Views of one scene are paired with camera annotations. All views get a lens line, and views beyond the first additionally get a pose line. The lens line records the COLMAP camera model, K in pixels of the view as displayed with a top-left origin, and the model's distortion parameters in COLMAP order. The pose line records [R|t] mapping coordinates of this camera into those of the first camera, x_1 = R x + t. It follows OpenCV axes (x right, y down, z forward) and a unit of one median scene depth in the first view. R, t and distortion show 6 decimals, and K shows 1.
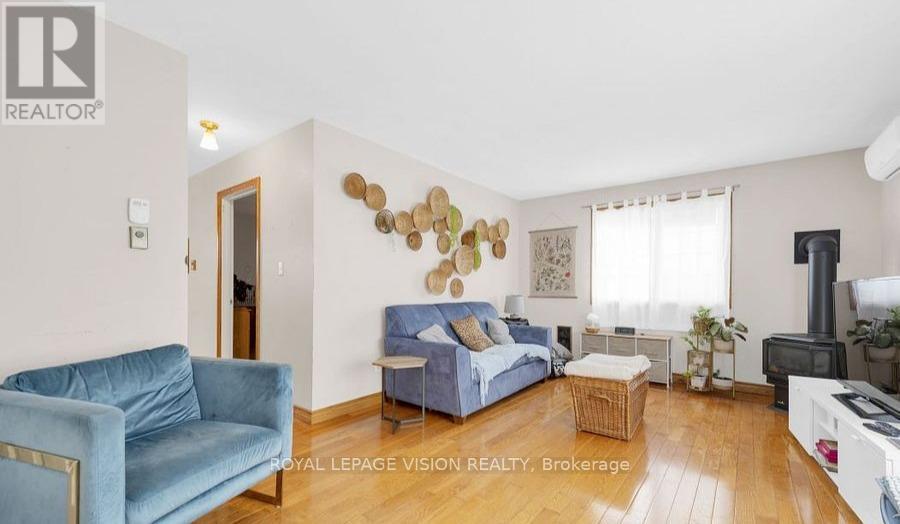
lens RADIAL K [[372.9, 0, 450.4], [0, 372.9, 288.5], [0, 0, 1]] dist [-0.001042, -0.000129]
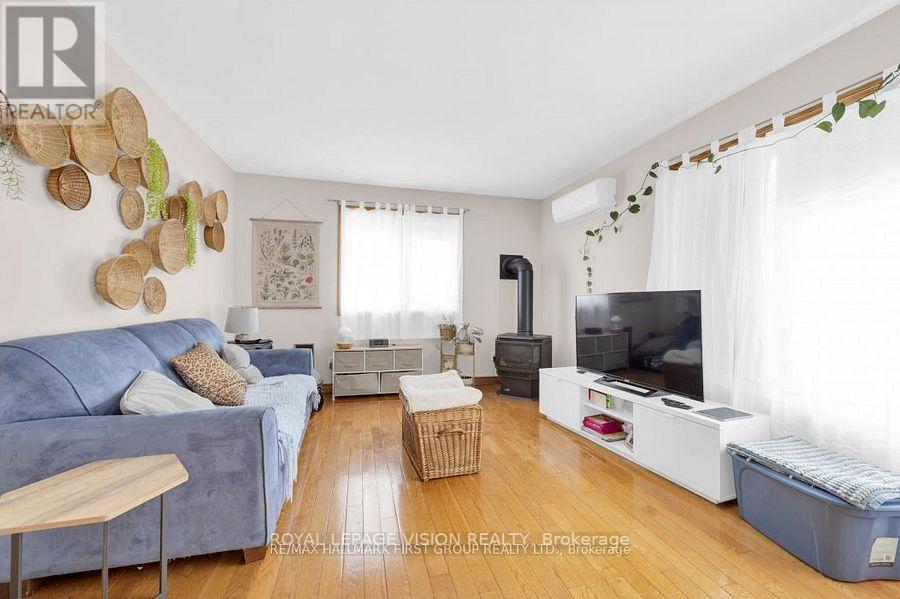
lens RADIAL K [[359.7, 0, 450.0], [0, 359.7, 299.5], [0, 0, 1]] dist [0.001342, -0.000005]
pose [[0.599848, 0.000752, 0.800114, -0.147175], [-0.007444, 0.999962, 0.004641, -0.000698], [-0.800080, -0.008740, 0.599830, 0.336134]]
